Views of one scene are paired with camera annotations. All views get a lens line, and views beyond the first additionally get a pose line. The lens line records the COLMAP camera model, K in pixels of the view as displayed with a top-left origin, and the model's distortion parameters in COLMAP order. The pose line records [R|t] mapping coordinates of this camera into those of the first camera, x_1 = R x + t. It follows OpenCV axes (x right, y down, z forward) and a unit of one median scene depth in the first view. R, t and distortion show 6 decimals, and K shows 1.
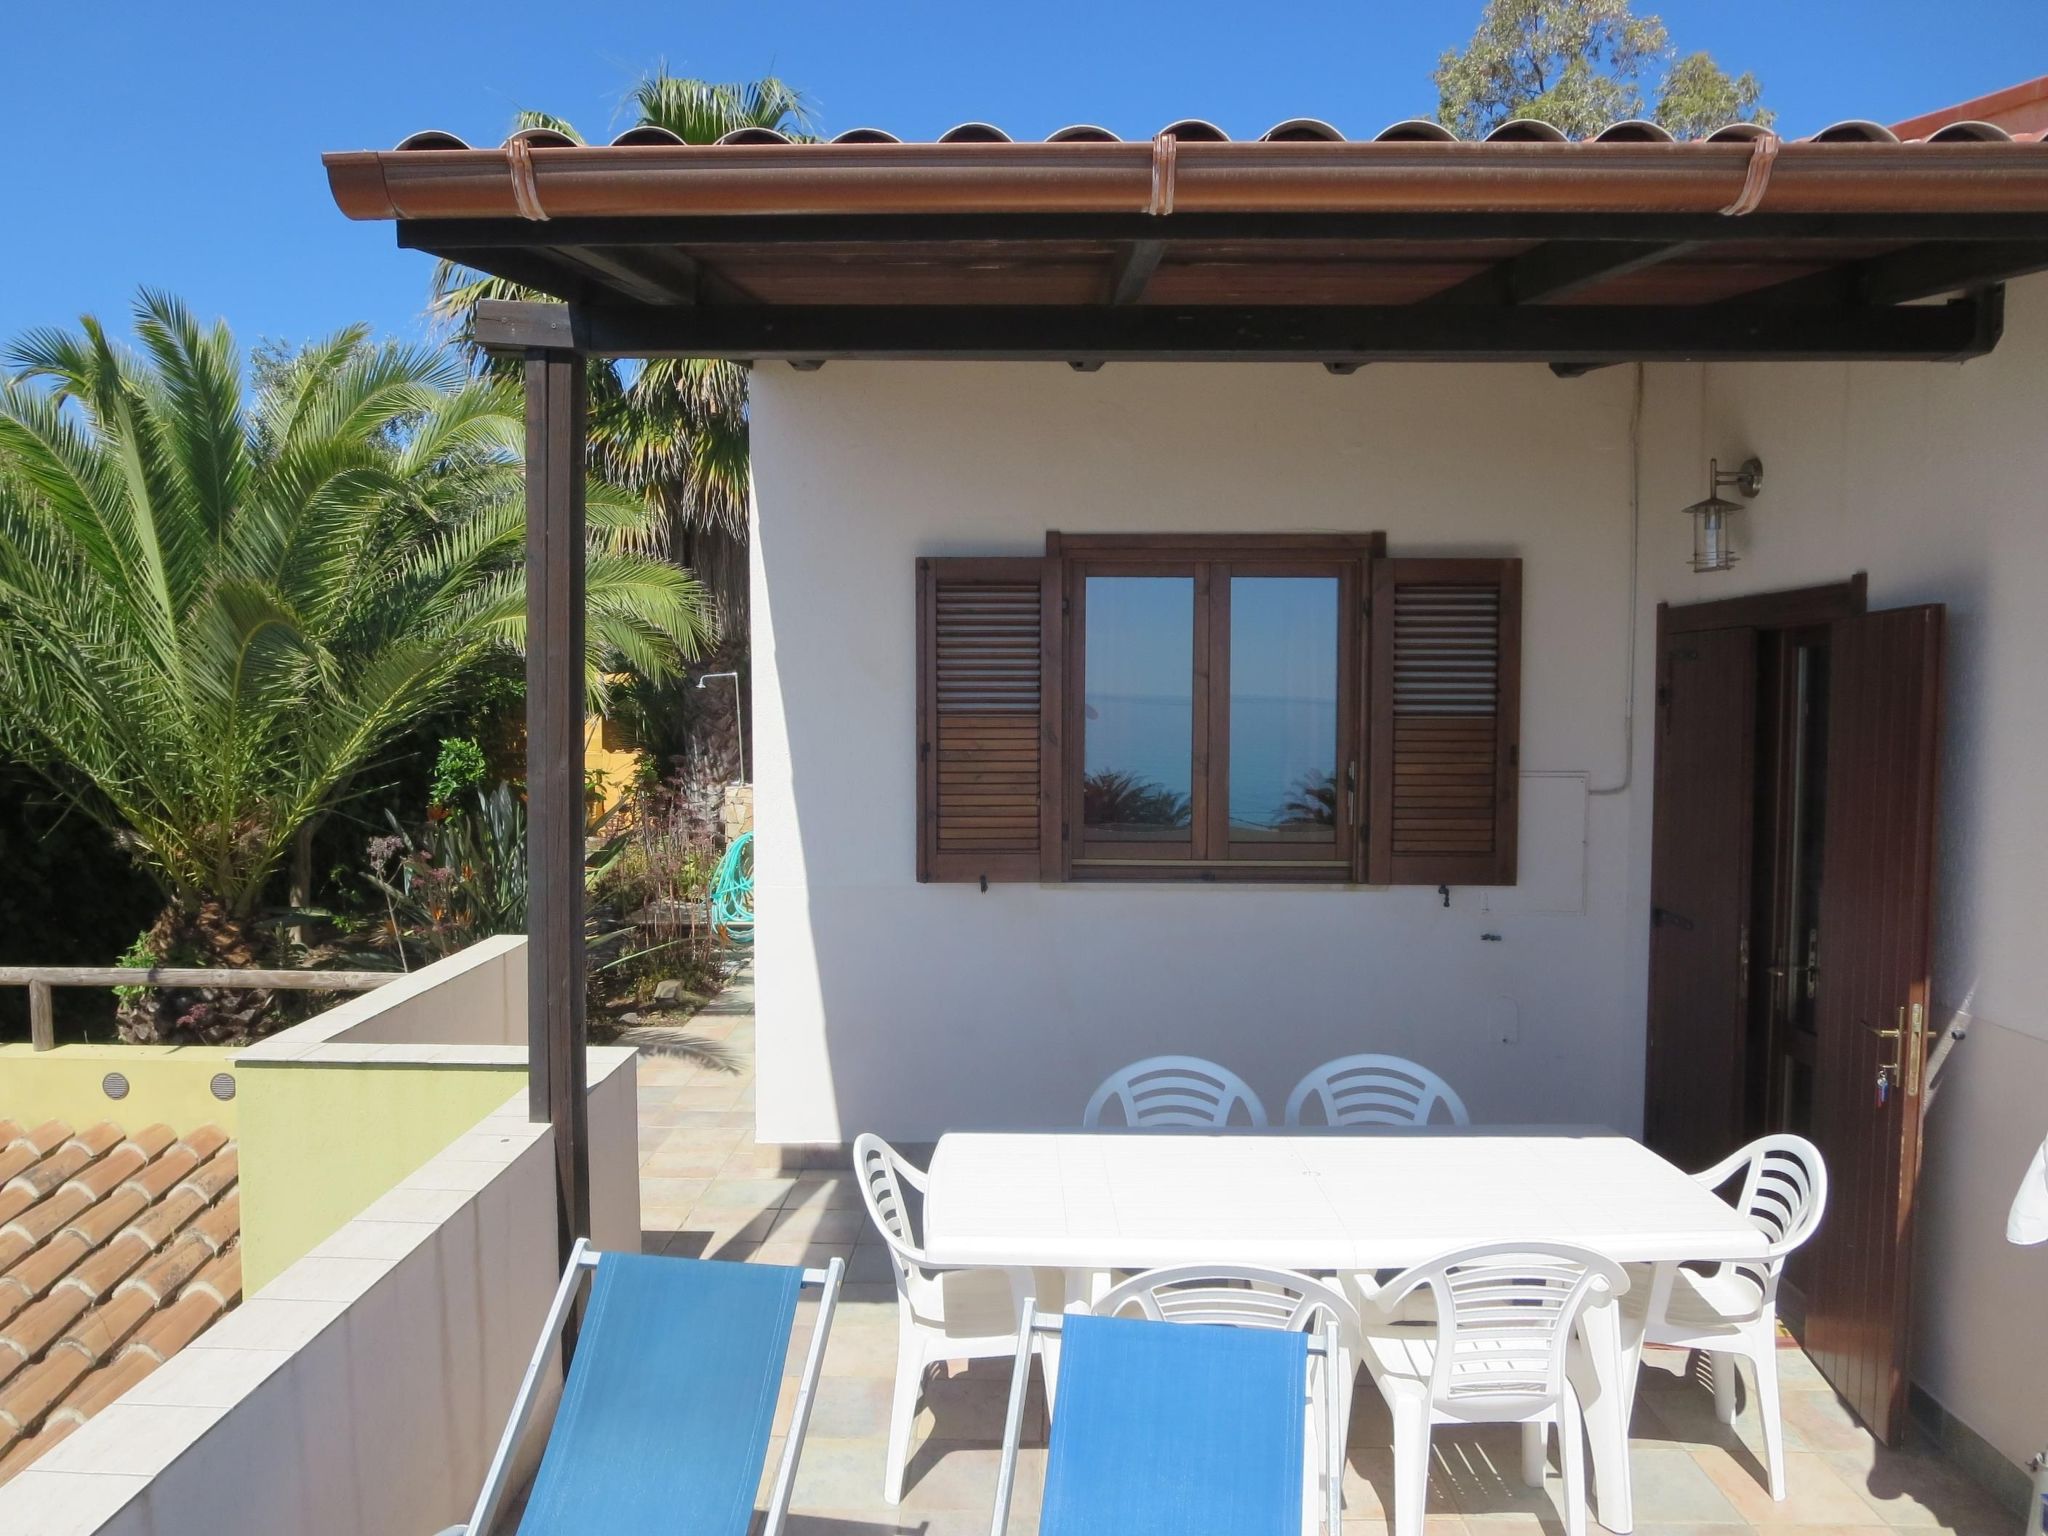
lens RADIAL K [[1448.5, 0, 1027.0], [0, 1448.5, 766.4], [0, 0, 1]] dist [-0.039189, 0.004747]
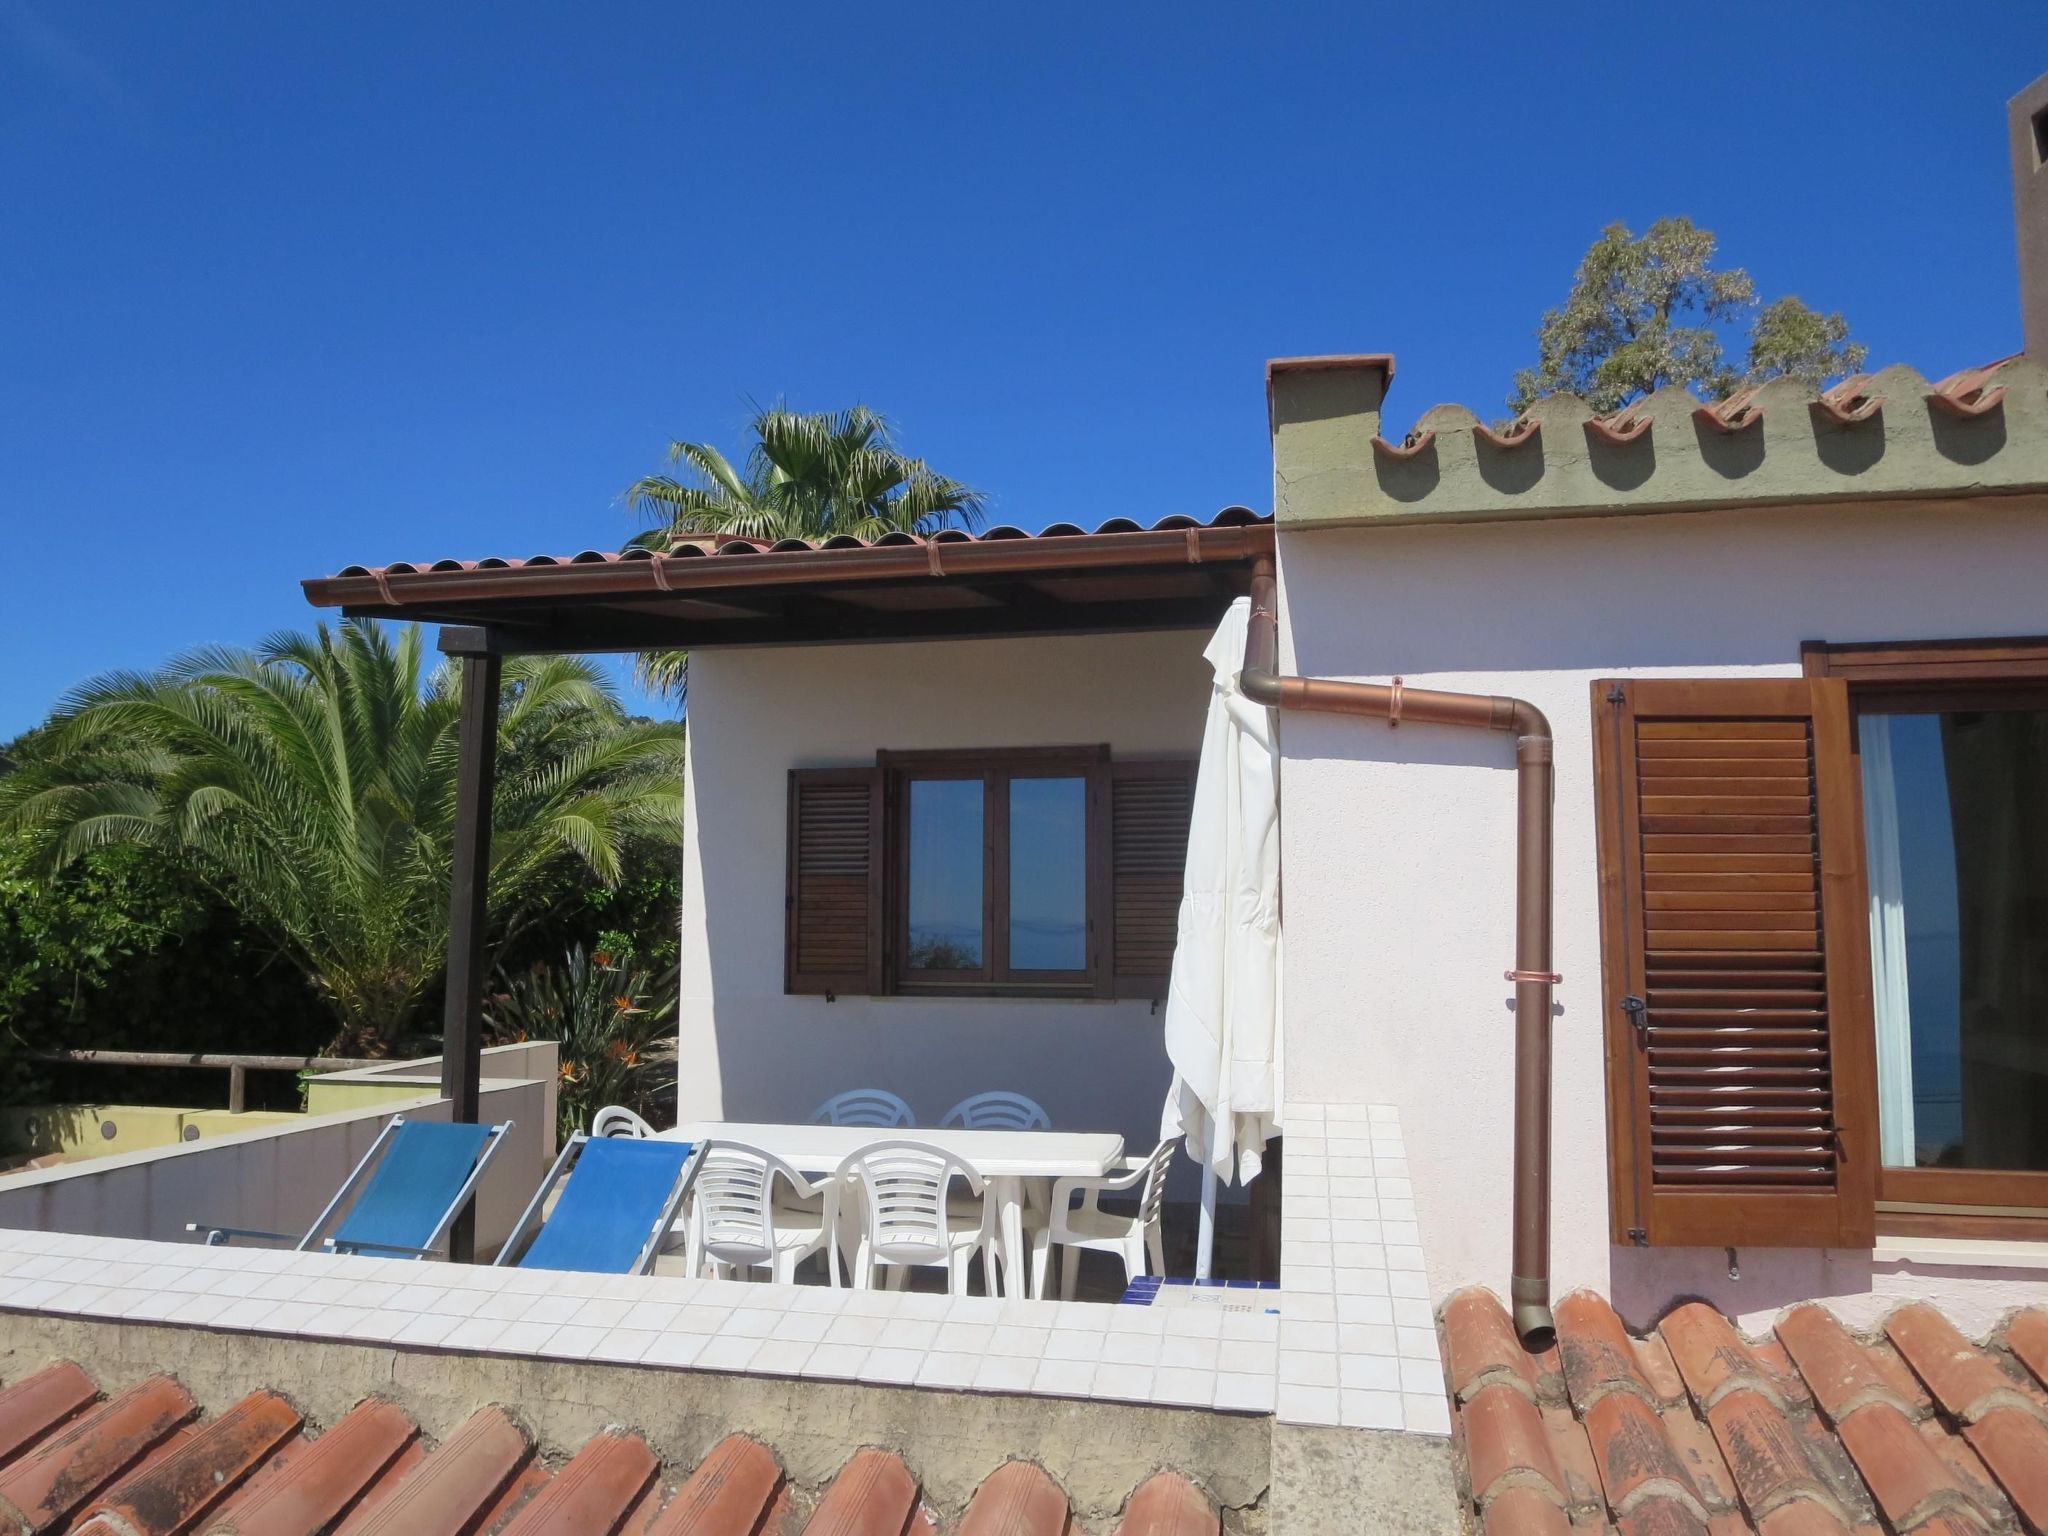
lens RADIAL K [[1448.5, 0, 1033.1], [0, 1448.5, 749.9], [0, 0, 1]] dist [-0.039189, 0.004747]
pose [[0.984977, -0.022501, -0.171213, 0.377486], [-0.006550, 0.985893, -0.167246, 0.071802], [0.172561, 0.165855, 0.970935, -0.348323]]
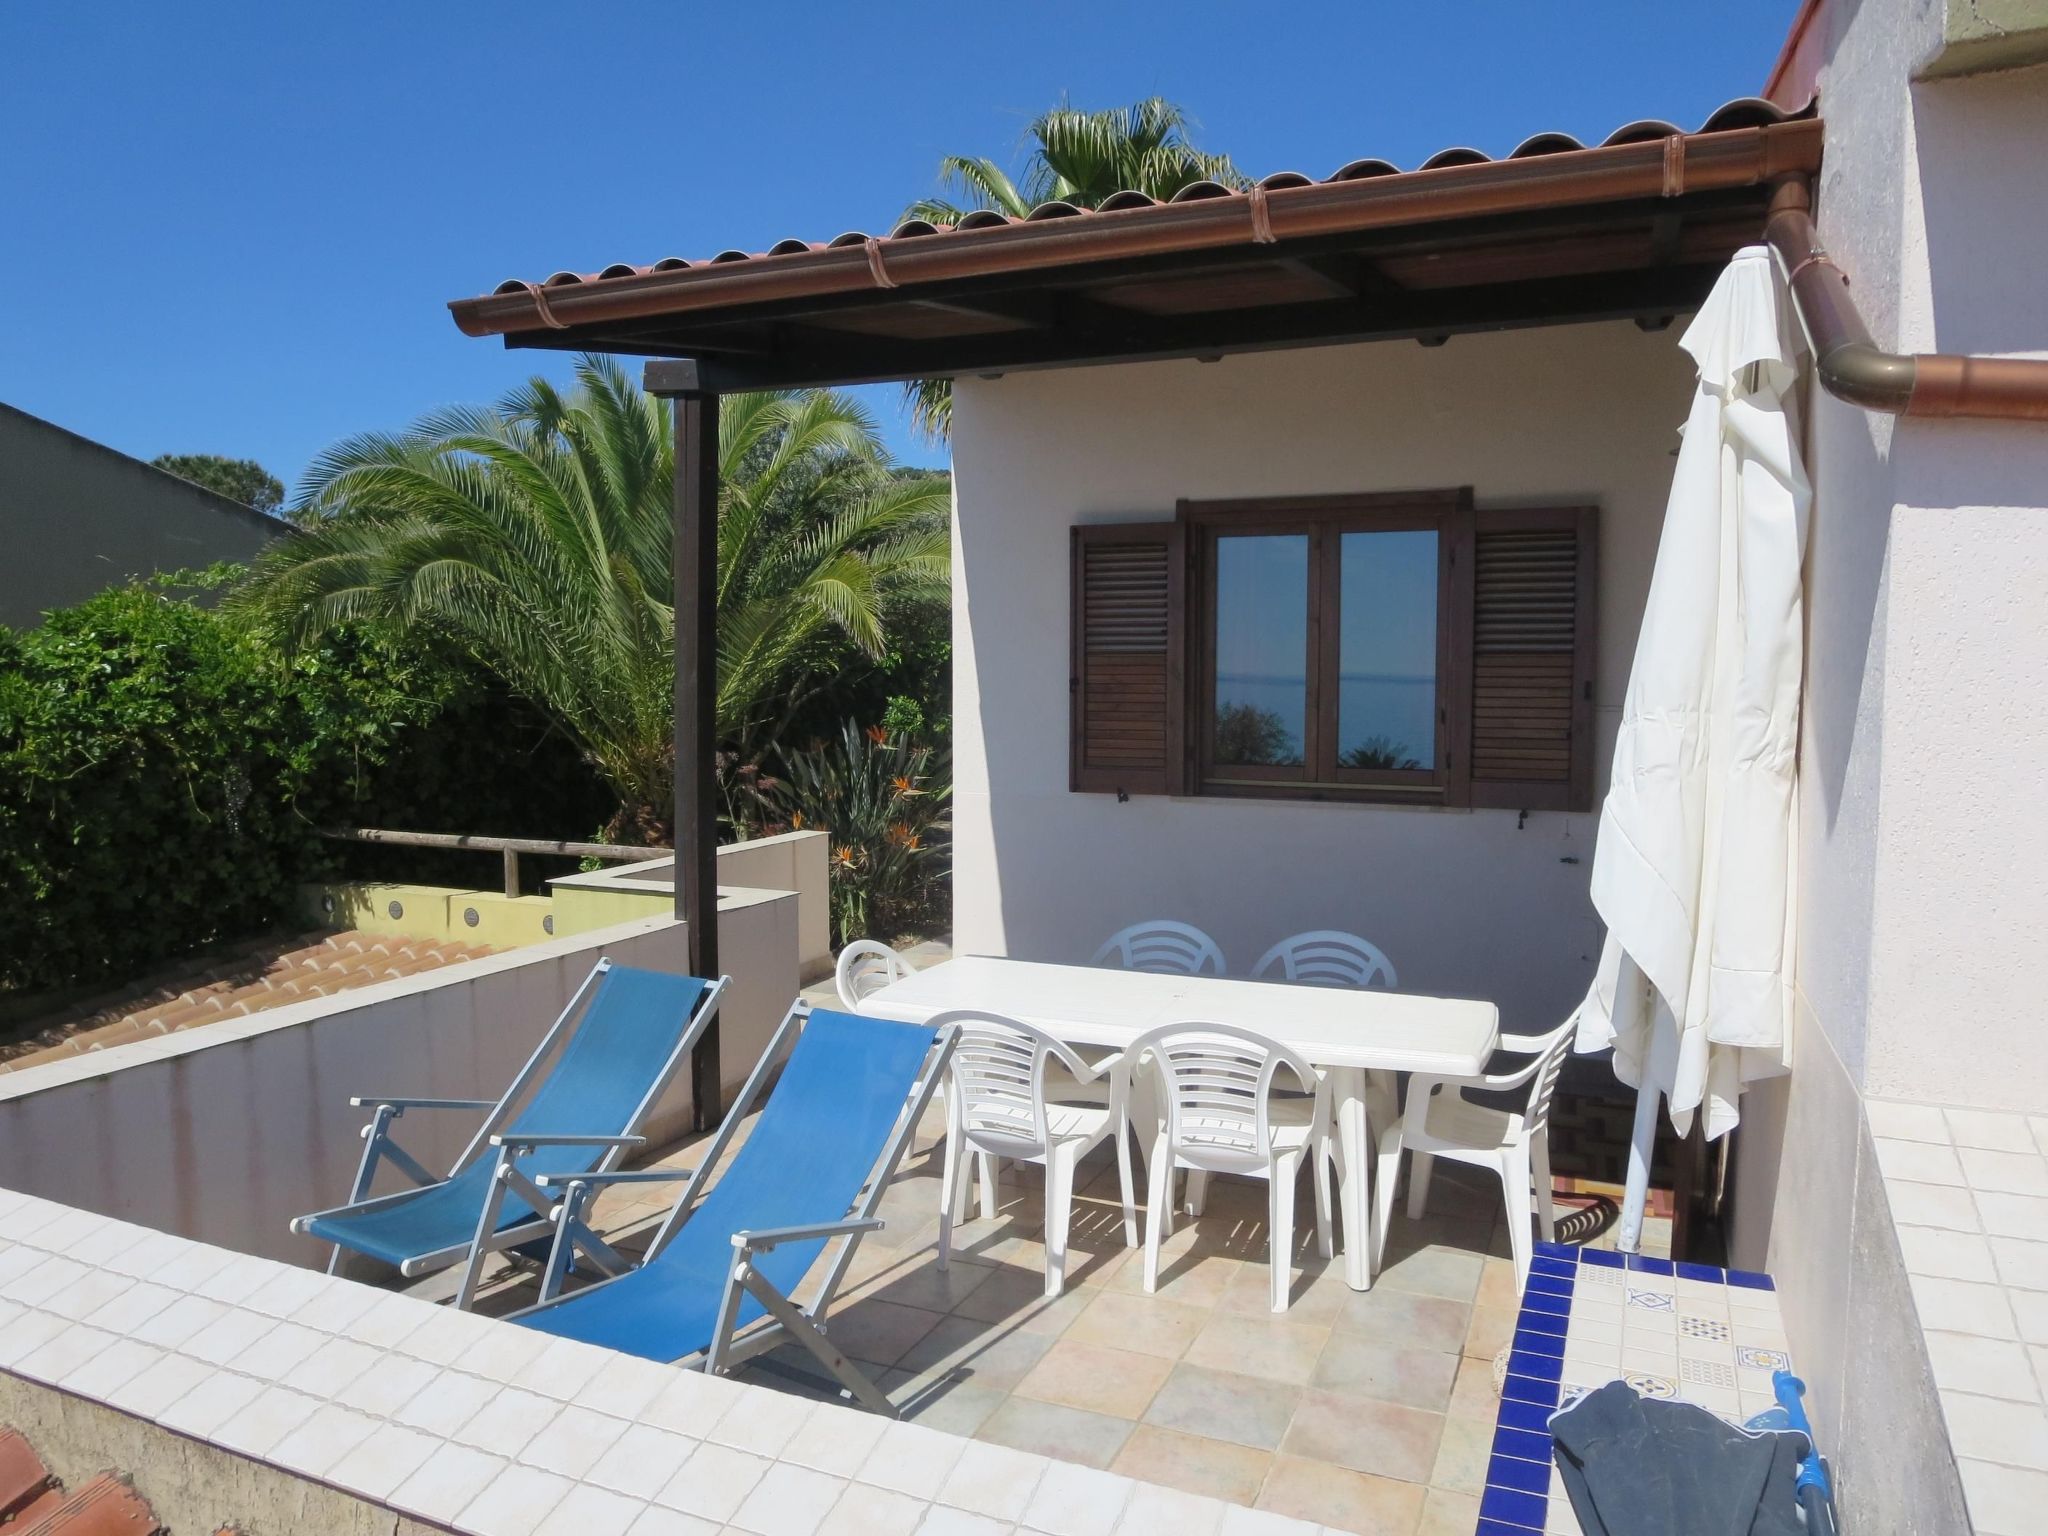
lens RADIAL K [[1448.5, 0, 1025.1], [0, 1448.5, 766.3], [0, 0, 1]] dist [-0.039189, 0.004747]
pose [[0.927123, 0.024713, -0.373941, 0.315460], [-0.019487, 0.999653, 0.017752, 0.034111], [0.374250, -0.009171, 0.927283, -0.137575]]
